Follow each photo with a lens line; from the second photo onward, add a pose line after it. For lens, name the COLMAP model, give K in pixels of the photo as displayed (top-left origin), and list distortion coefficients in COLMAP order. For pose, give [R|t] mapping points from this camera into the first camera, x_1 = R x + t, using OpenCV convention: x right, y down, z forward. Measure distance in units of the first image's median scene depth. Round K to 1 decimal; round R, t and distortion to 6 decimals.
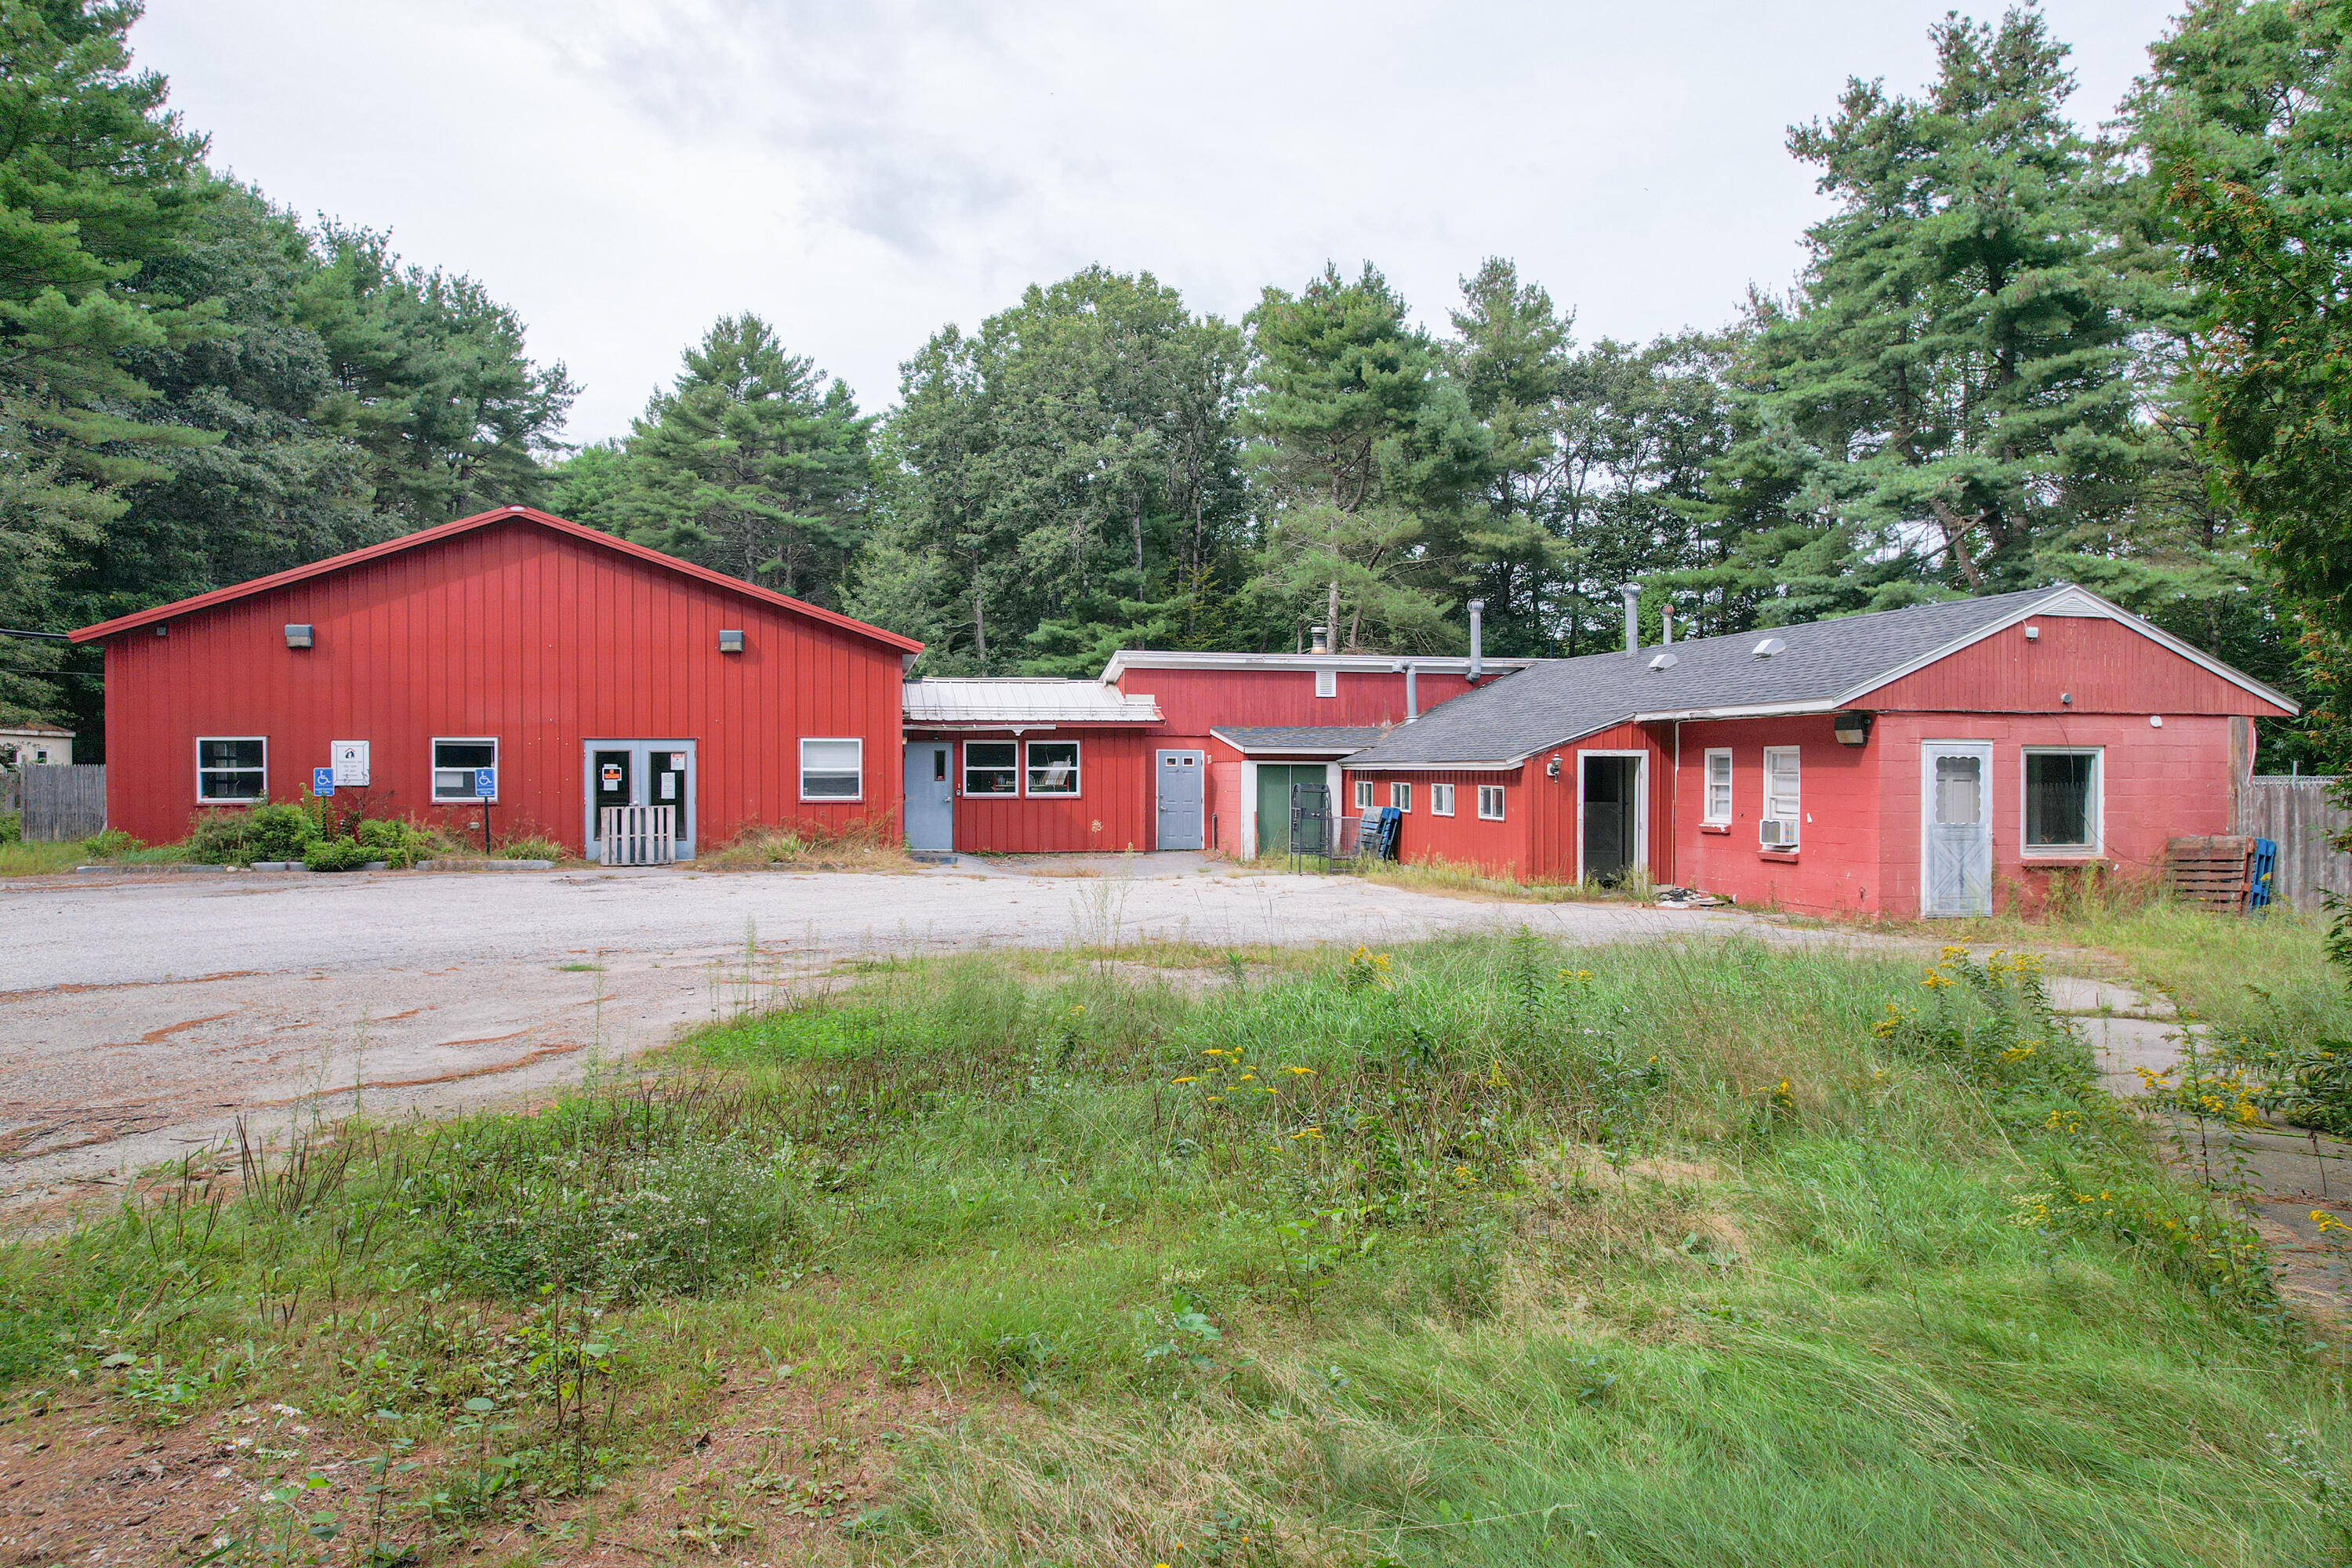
lens RADIAL K [[1524.2, 0, 1159.4], [0, 1524.2, 774.6], [0, 0, 1]] dist [-0.072001, 0.062525]
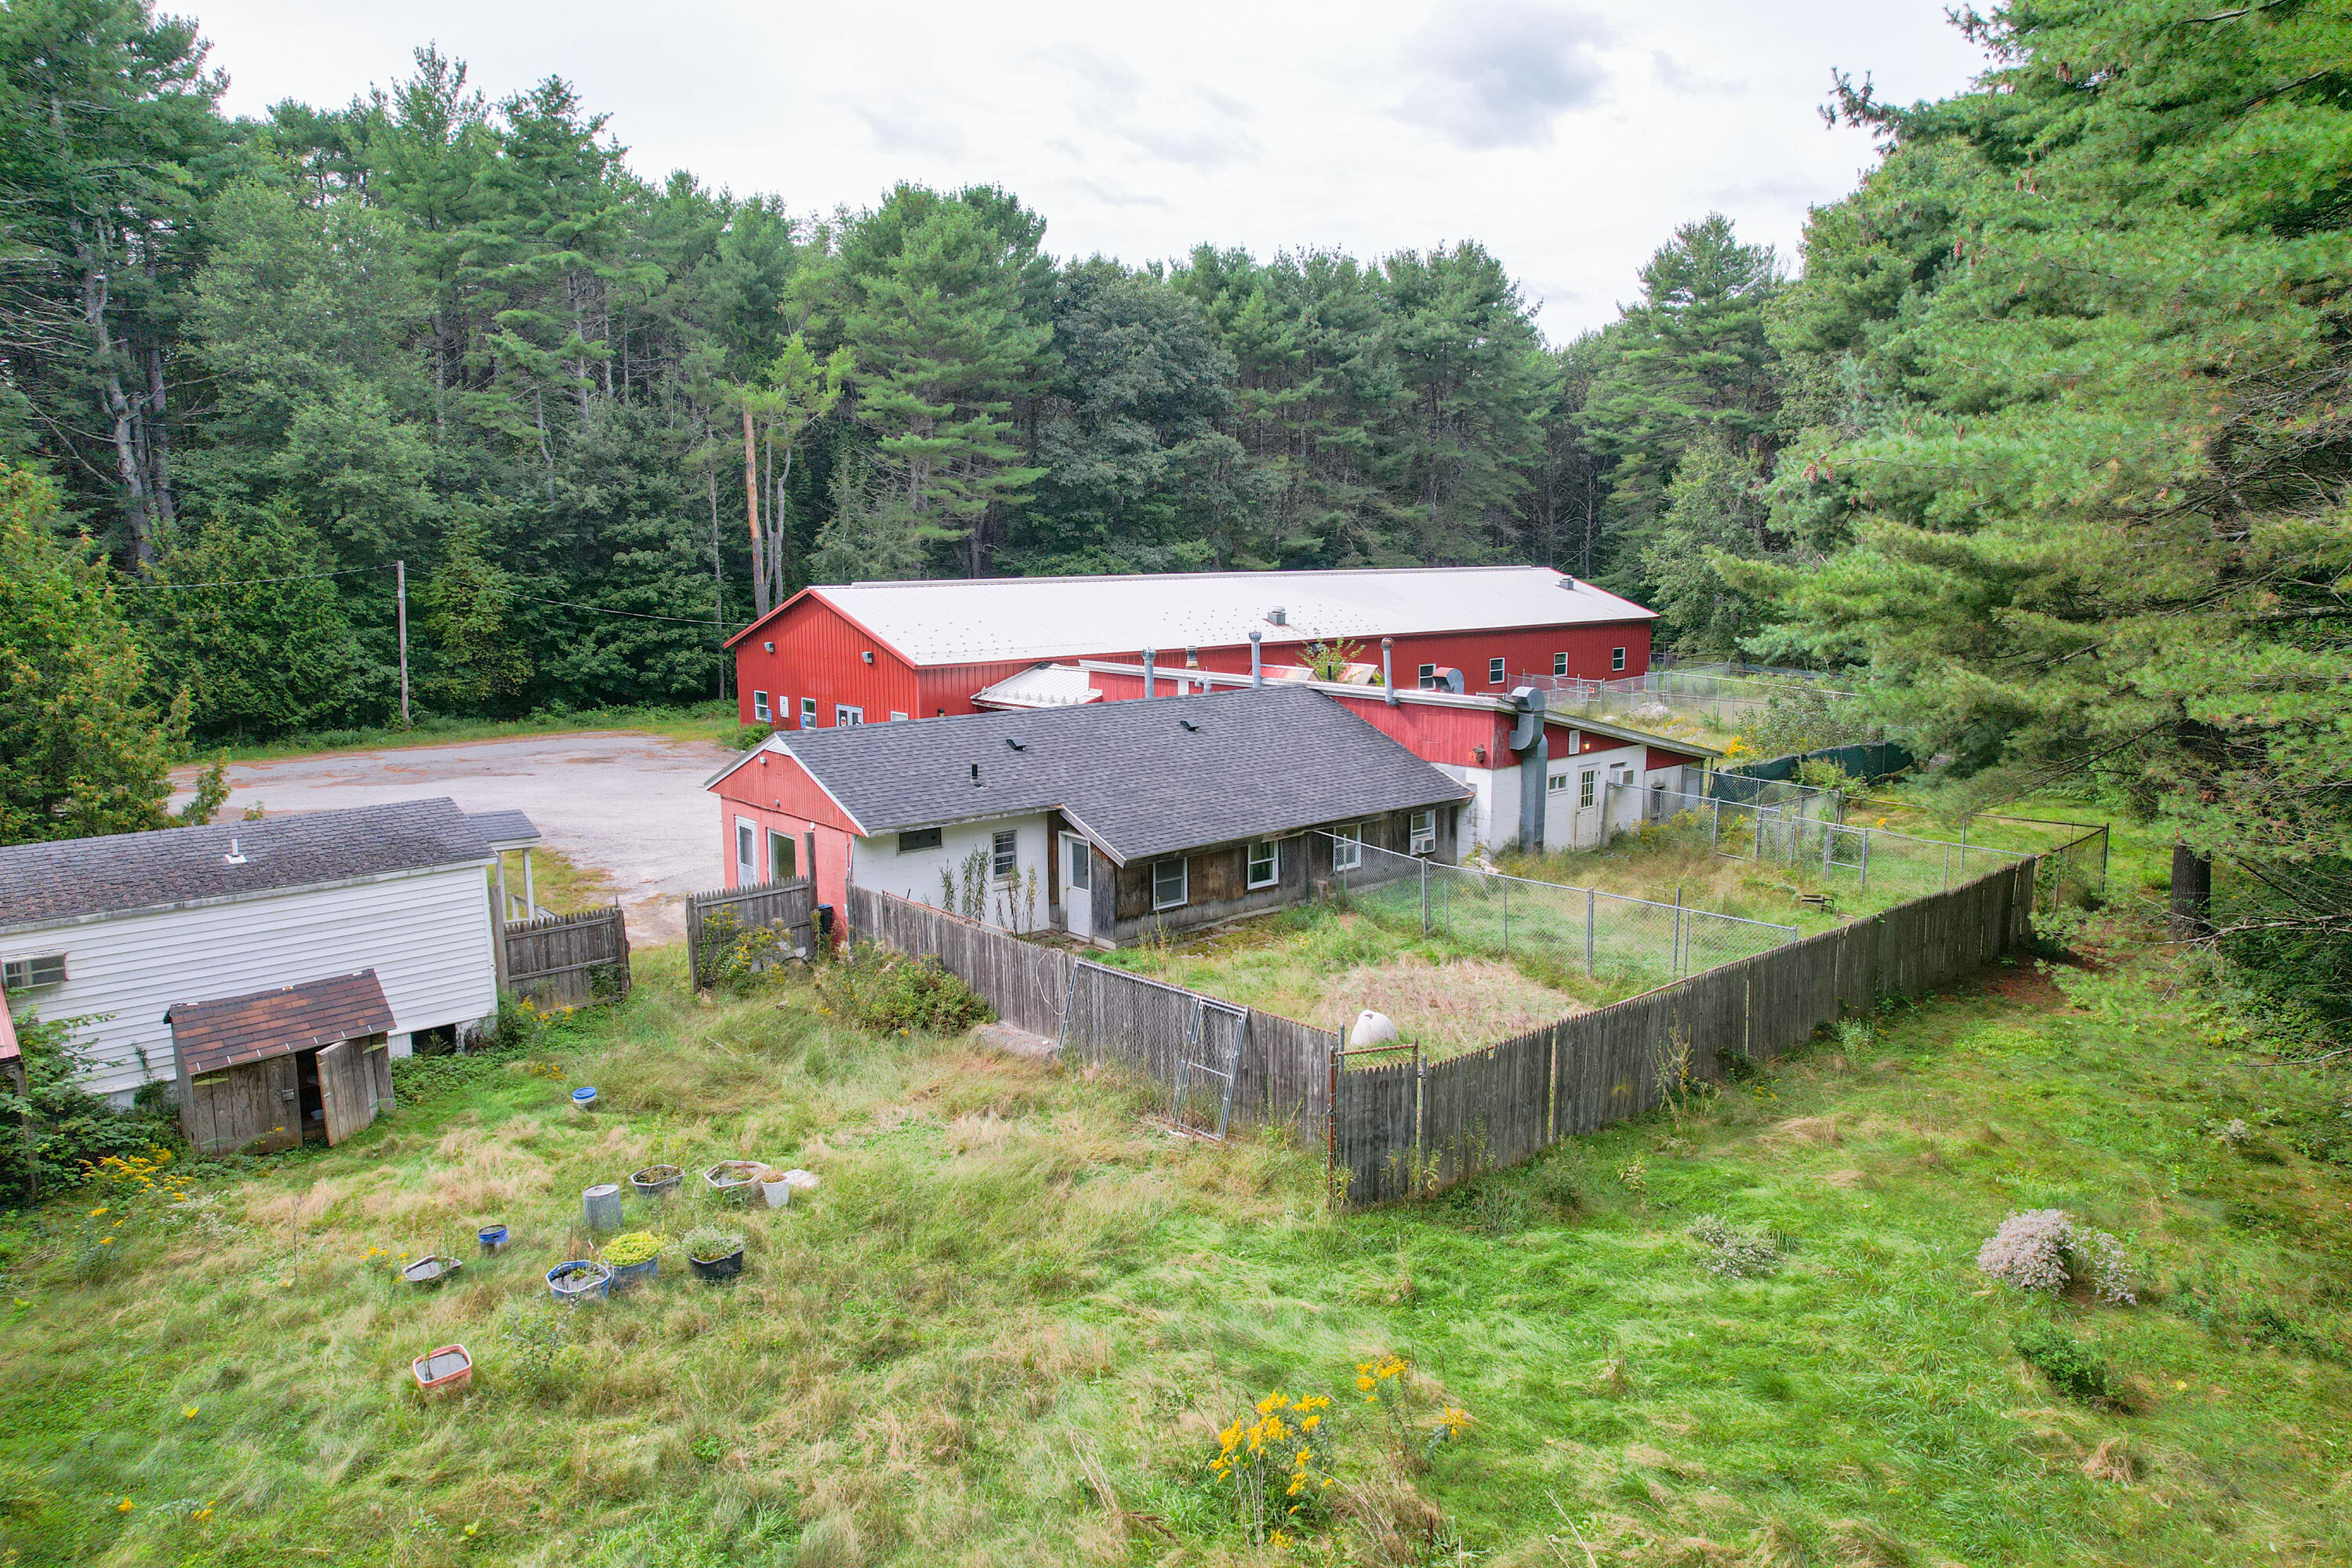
lens RADIAL K [[1503.3, 0, 1159.4], [0, 1503.3, 776.4], [0, 0, 1]] dist [-0.072763, 0.063714]
pose [[0.488230, 0.131952, -0.862682, 0.931802], [-0.000644, 0.988558, 0.150841, -0.136188], [0.872715, -0.073089, 0.482728, 0.247763]]
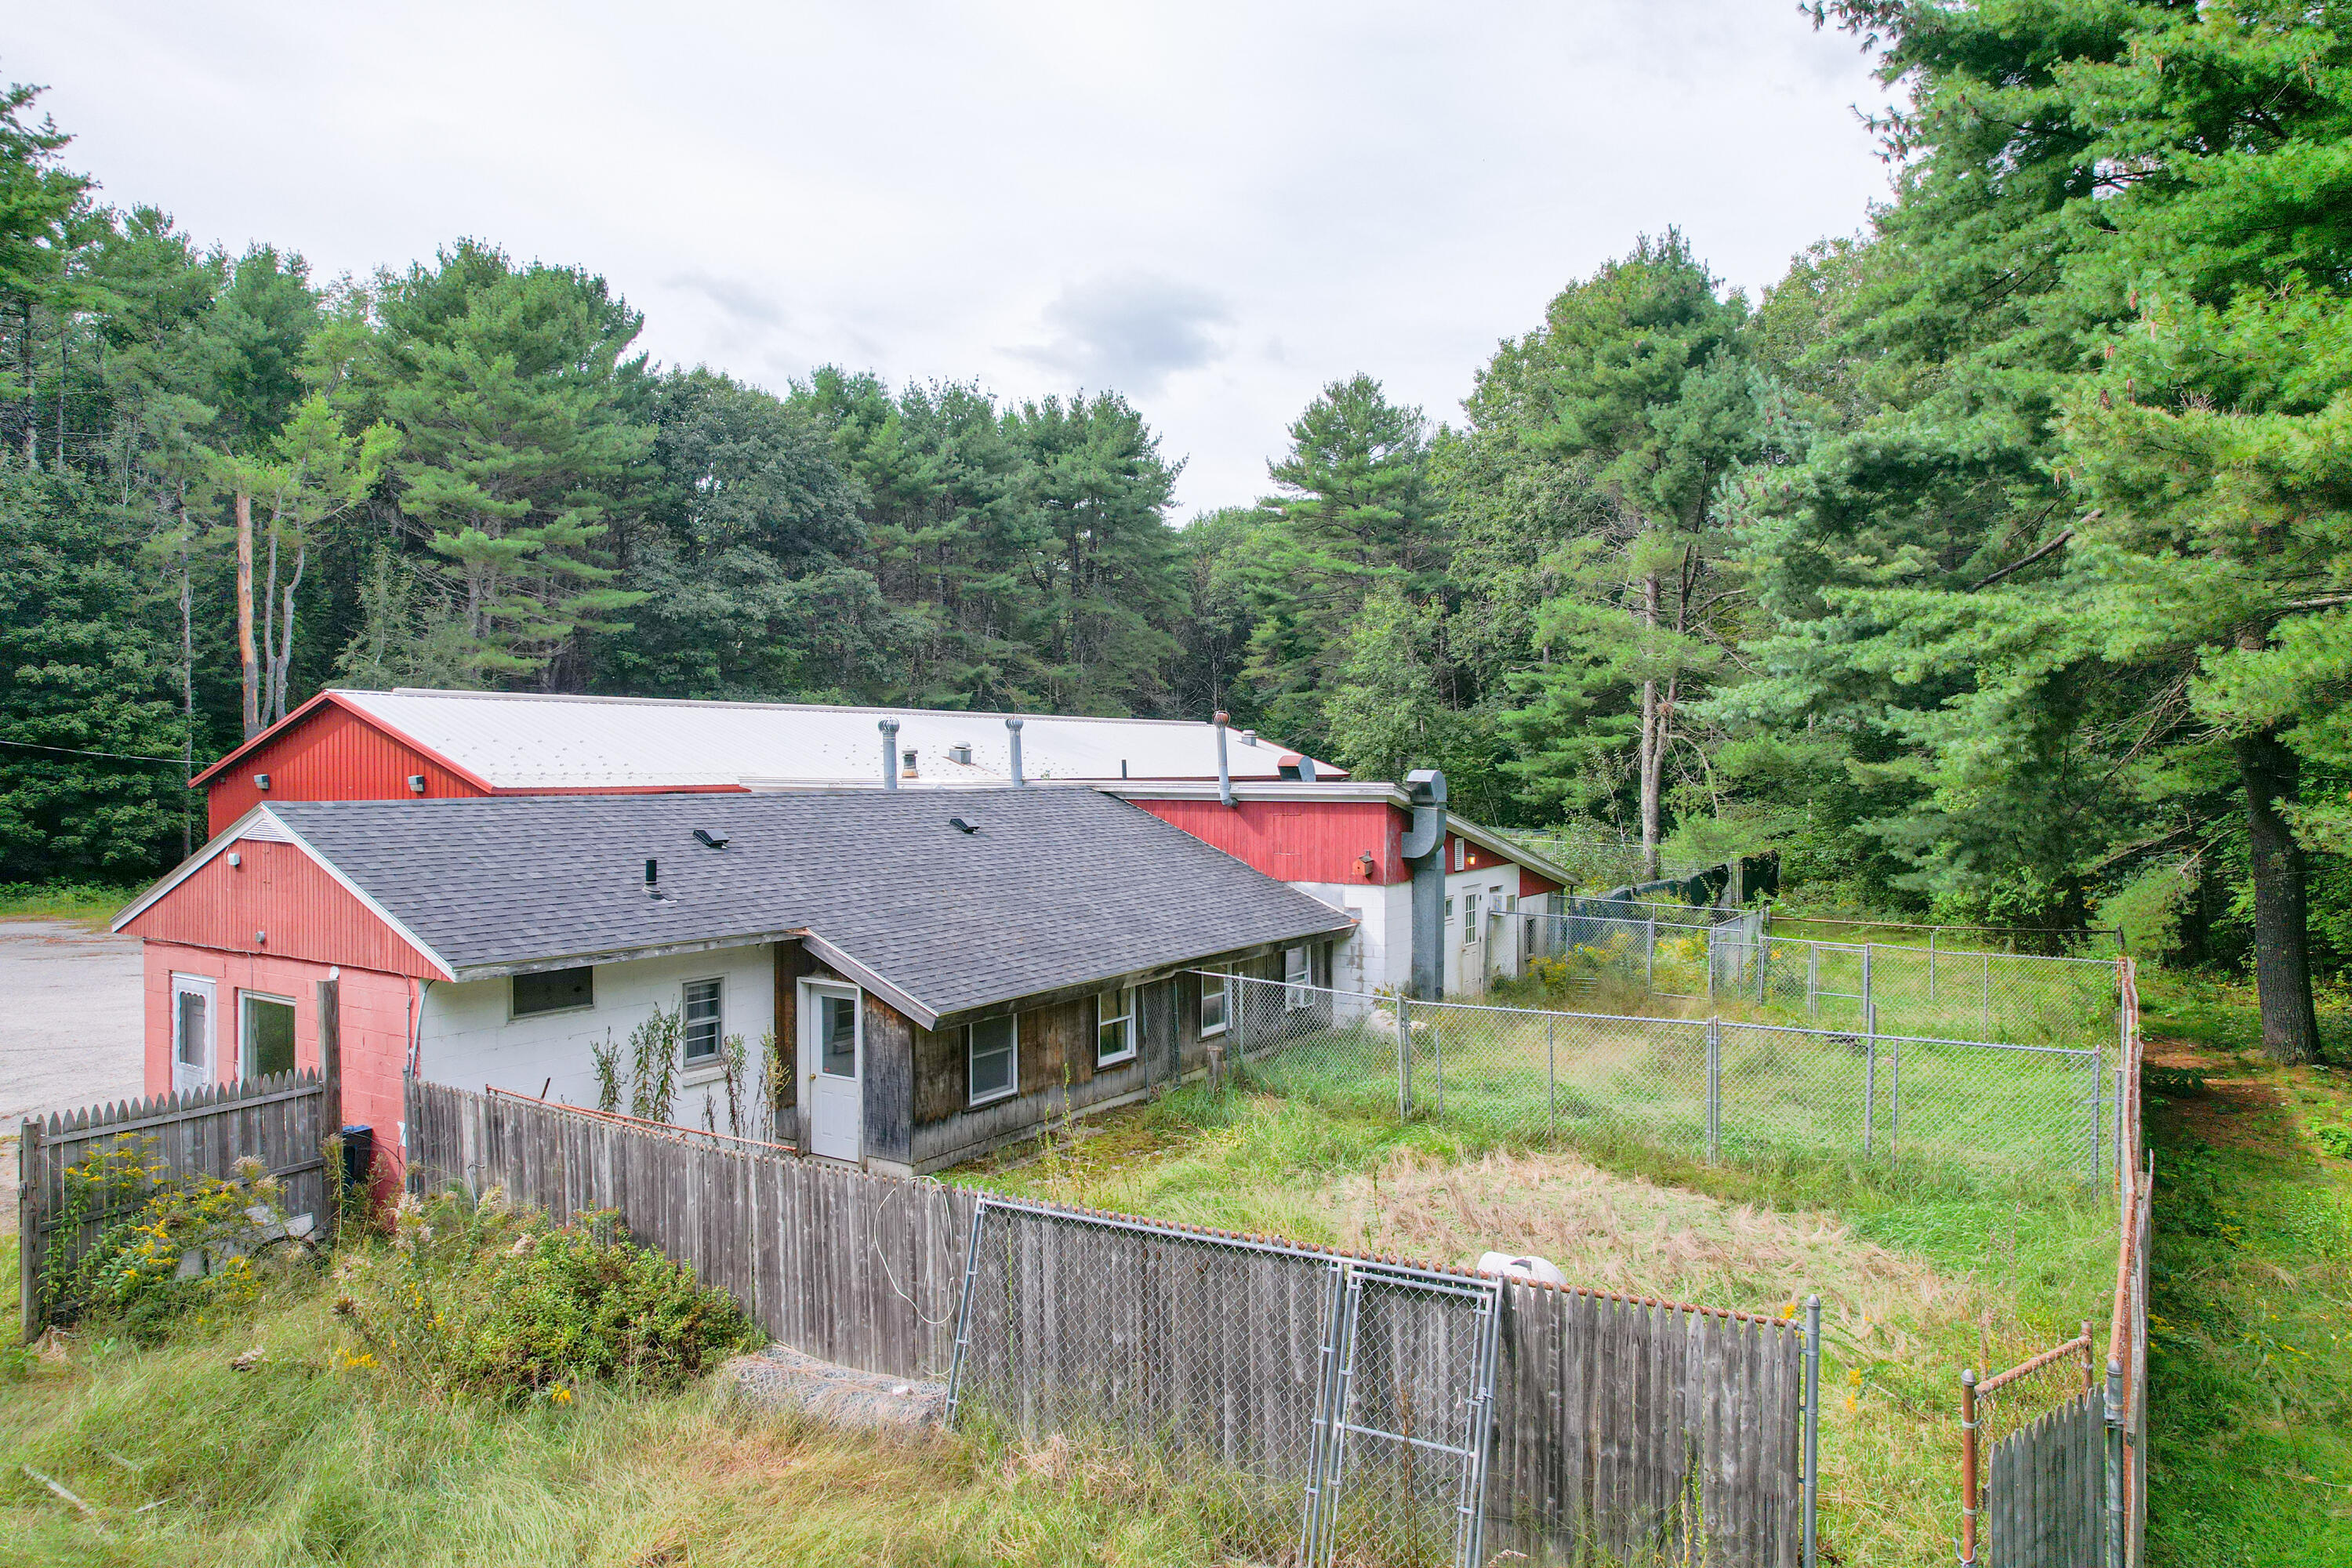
lens RADIAL K [[1503.3, 0, 1159.4], [0, 1503.3, 776.4], [0, 0, 1]] dist [-0.072763, 0.063714]
pose [[0.717690, 0.005434, -0.696341, 0.661318], [-0.004036, 0.999985, 0.003643, -0.061985], [0.696351, 0.000196, 0.717702, 0.320278]]
